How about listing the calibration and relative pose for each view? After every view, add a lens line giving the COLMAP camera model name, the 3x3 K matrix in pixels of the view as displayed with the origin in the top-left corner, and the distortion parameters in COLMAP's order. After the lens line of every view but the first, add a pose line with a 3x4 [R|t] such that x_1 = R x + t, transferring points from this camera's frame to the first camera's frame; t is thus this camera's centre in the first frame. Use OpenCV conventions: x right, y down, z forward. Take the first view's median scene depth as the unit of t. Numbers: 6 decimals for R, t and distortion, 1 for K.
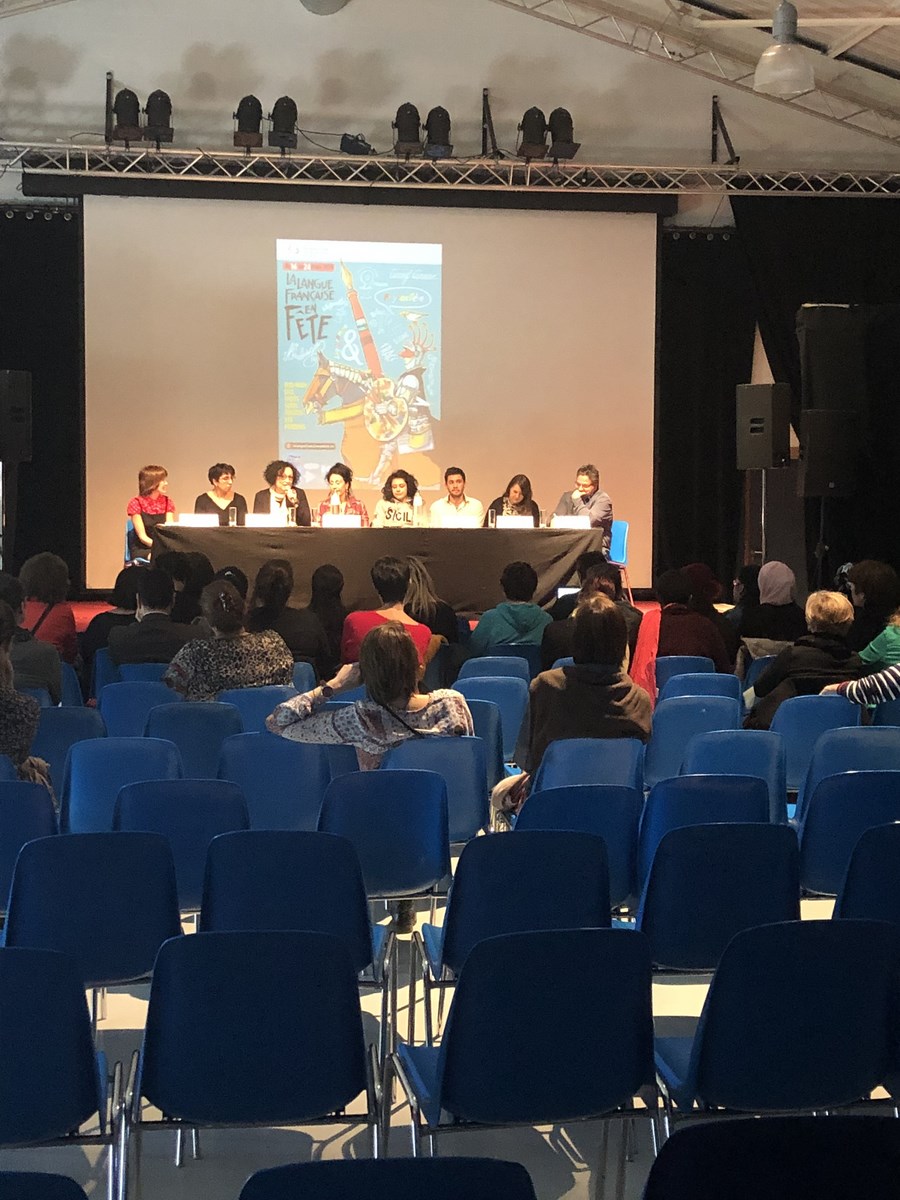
lens RADIAL K [[1795.8, 0, 450.6], [0, 1795.8, 596.0], [0, 0, 1]] dist [-0.065423, 0.000000]
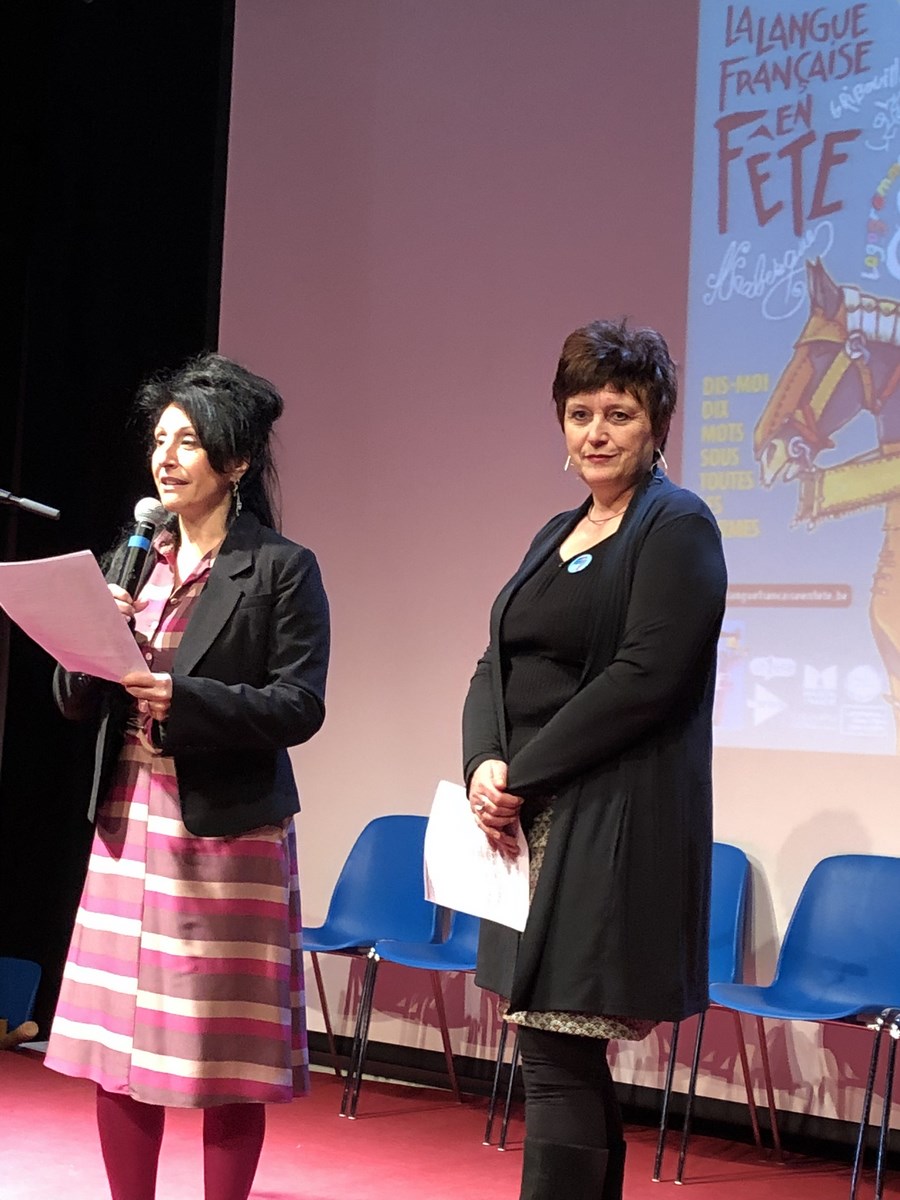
lens RADIAL K [[2329.2, 0, 448.3], [0, 2329.2, 605.3], [0, 0, 1]] dist [0.063040, 0.000000]
pose [[0.721034, -0.013734, -0.692764, 0.138453], [-0.089875, 0.989504, -0.113159, -0.036180], [0.687046, 0.143853, 0.712231, 0.706662]]
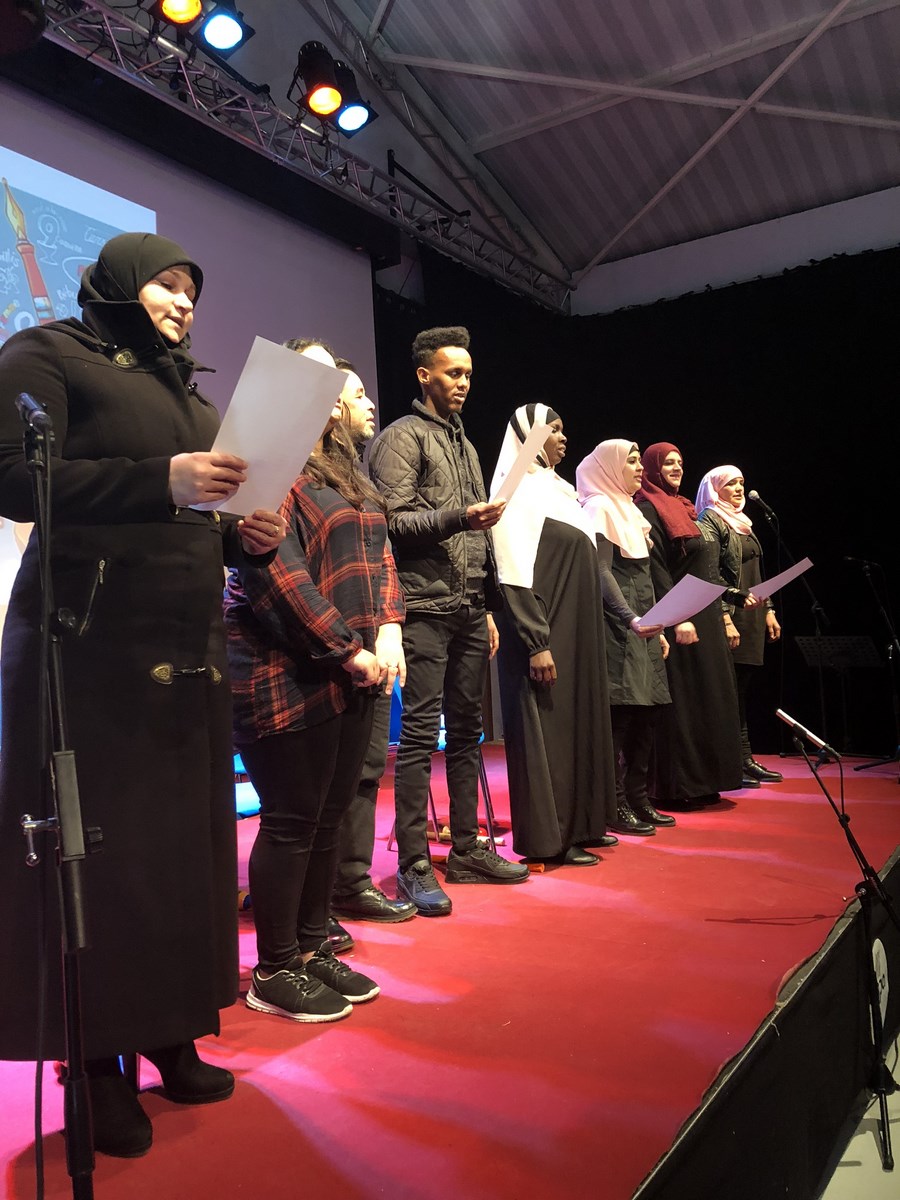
lens RADIAL K [[966.7, 0, 445.1], [0, 966.7, 584.0], [0, 0, 1]] dist [0.010315, -0.012124]
pose [[0.652207, 0.004173, 0.758029, -0.195021], [0.095038, 0.991645, -0.087229, -0.028972], [-0.752060, 0.128933, 0.646361, 0.725232]]
